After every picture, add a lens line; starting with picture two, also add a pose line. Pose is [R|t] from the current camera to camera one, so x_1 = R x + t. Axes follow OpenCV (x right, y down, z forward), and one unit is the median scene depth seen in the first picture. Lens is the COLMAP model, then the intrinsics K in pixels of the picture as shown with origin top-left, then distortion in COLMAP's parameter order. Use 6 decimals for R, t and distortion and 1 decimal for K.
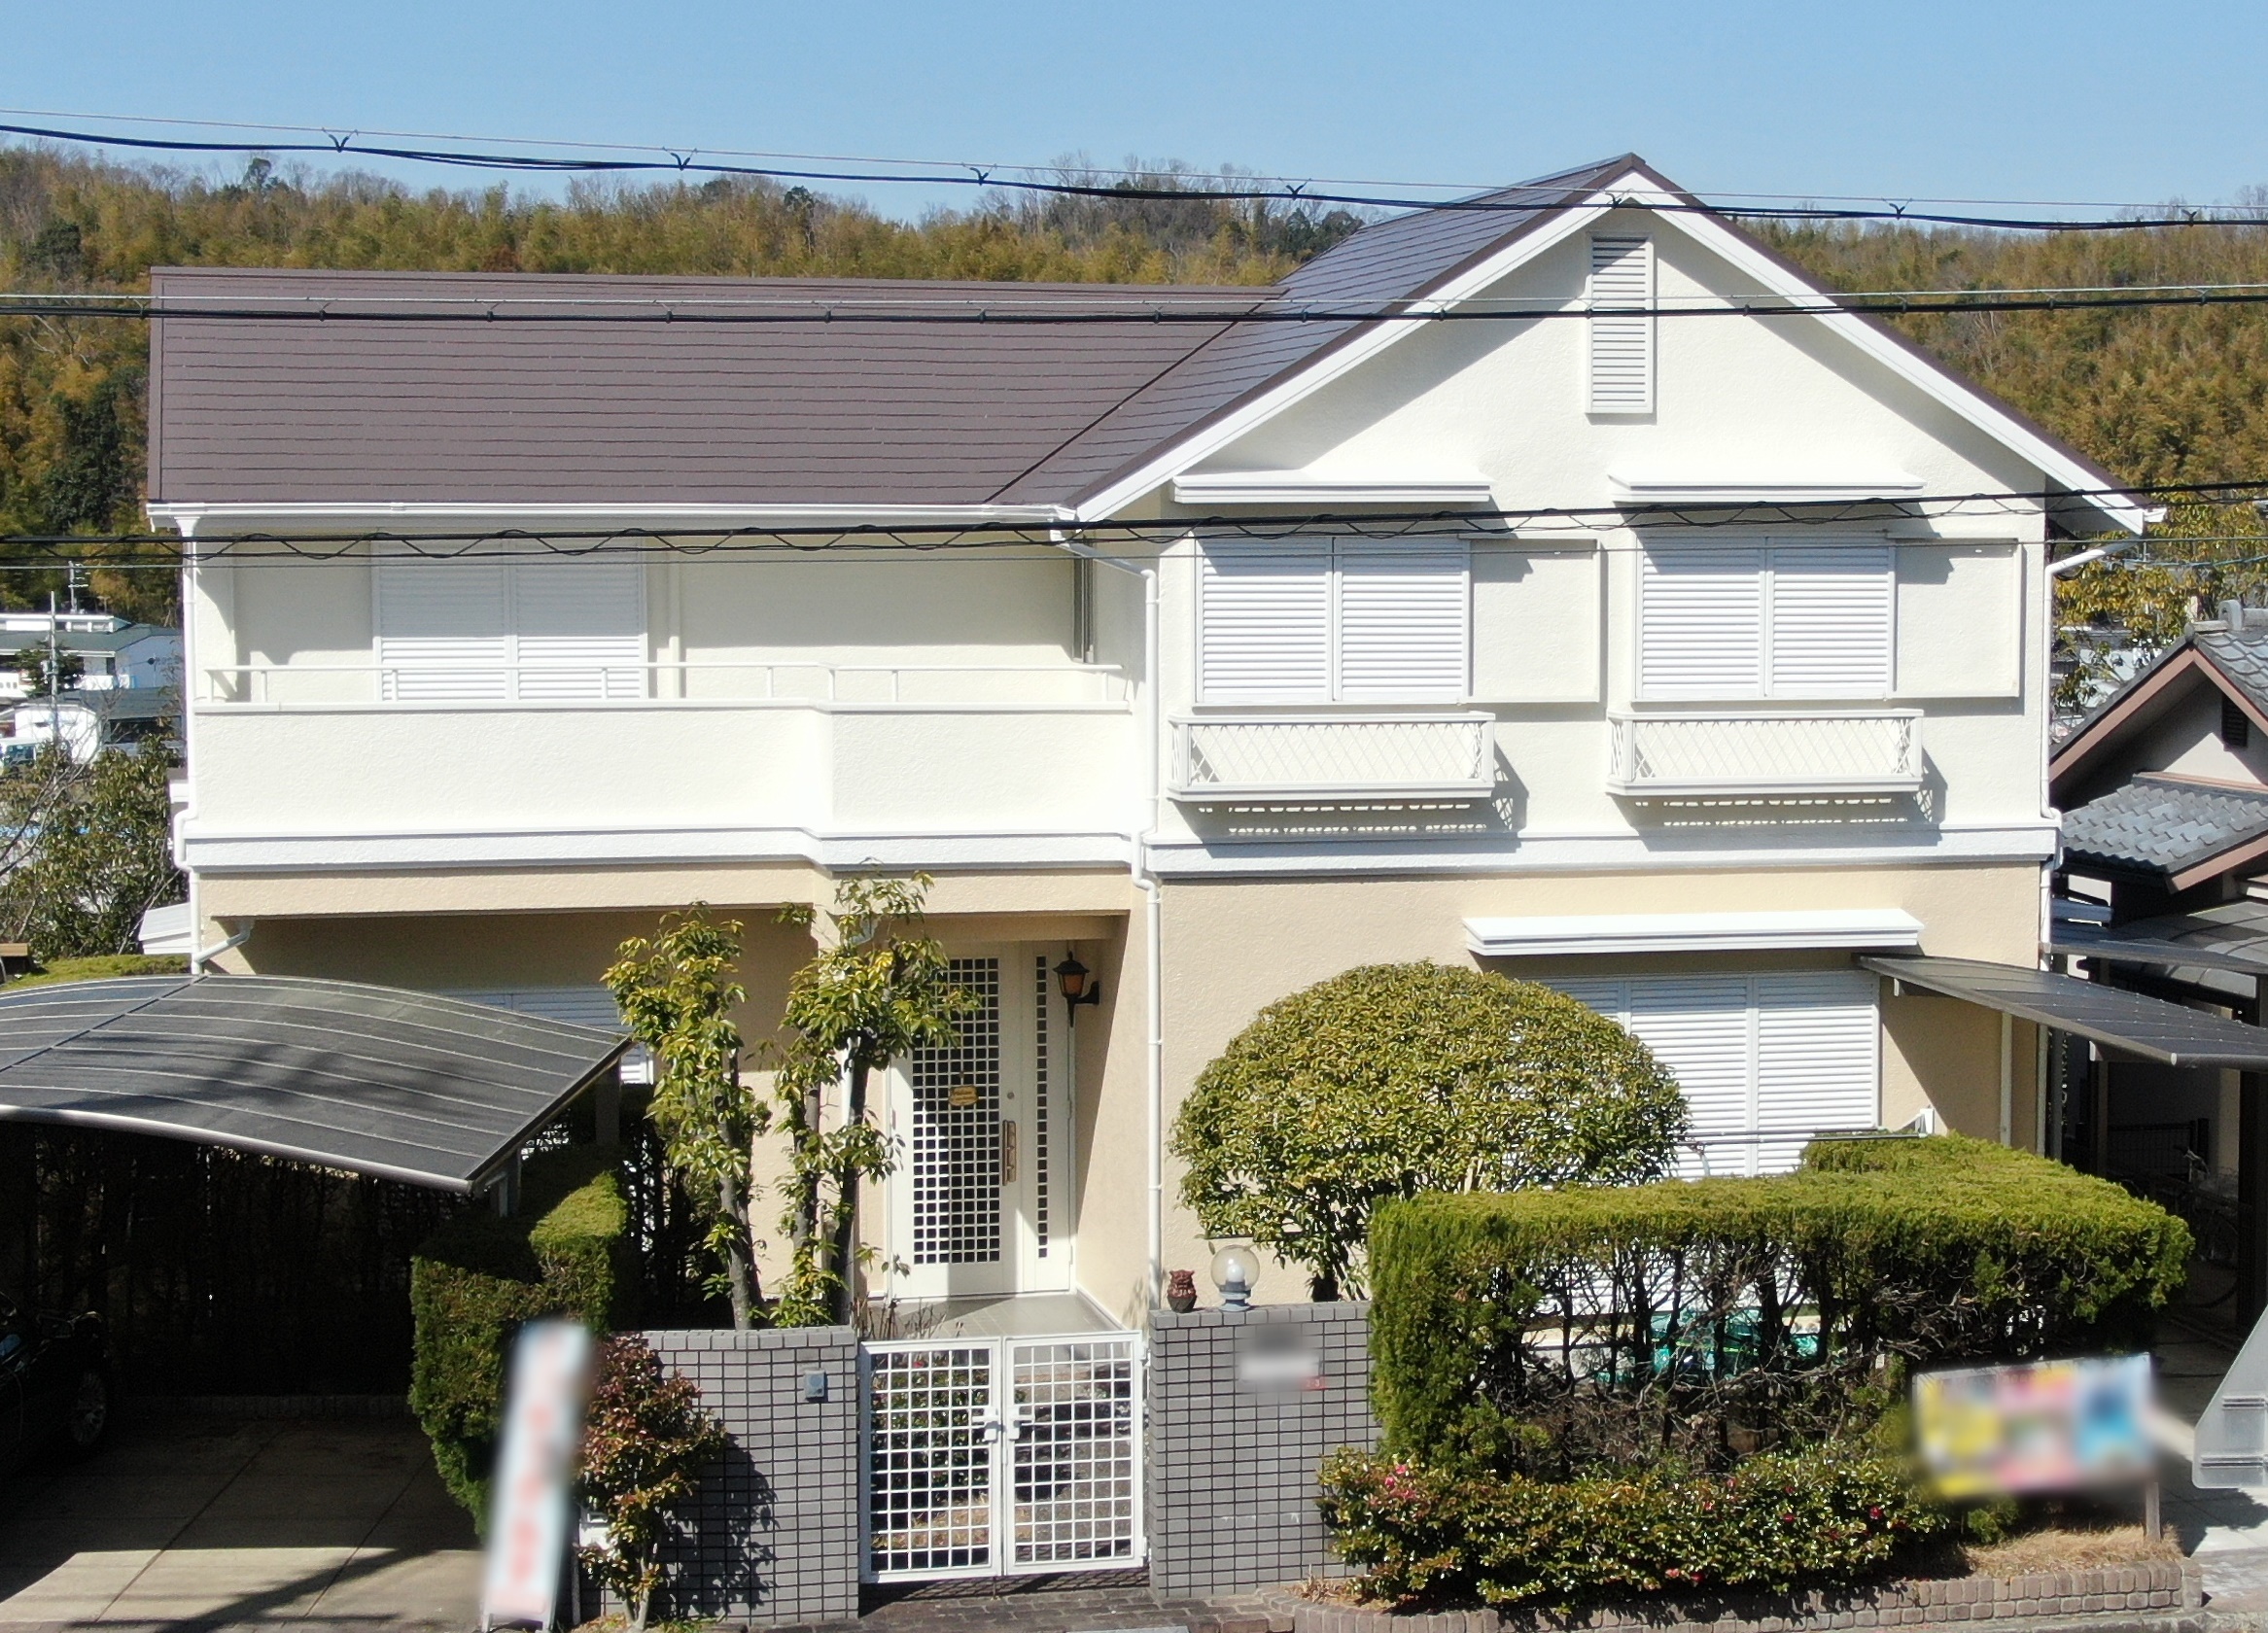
lens RADIAL K [[4230.7, 0, 1134.0], [0, 4230.7, 816.5], [0, 0, 1]] dist [0.005426, -0.037785]
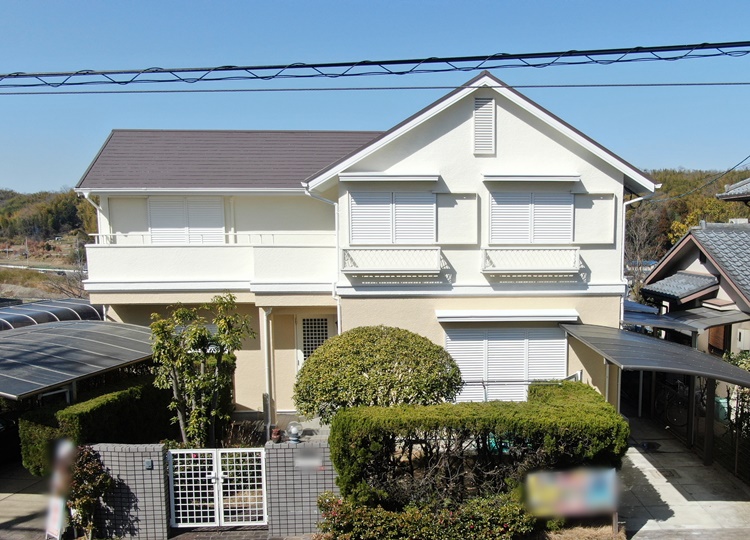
lens RADIAL K [[772.6, 0, 423.3], [0, 772.6, 331.3], [0, 0, 1]] dist [-0.013739, 0.007539]
pose [[0.987116, 0.019503, -0.158813, 0.167341], [-0.009726, 0.998022, 0.062107, 0.003392], [0.159710, -0.059762, 0.985353, 0.410512]]
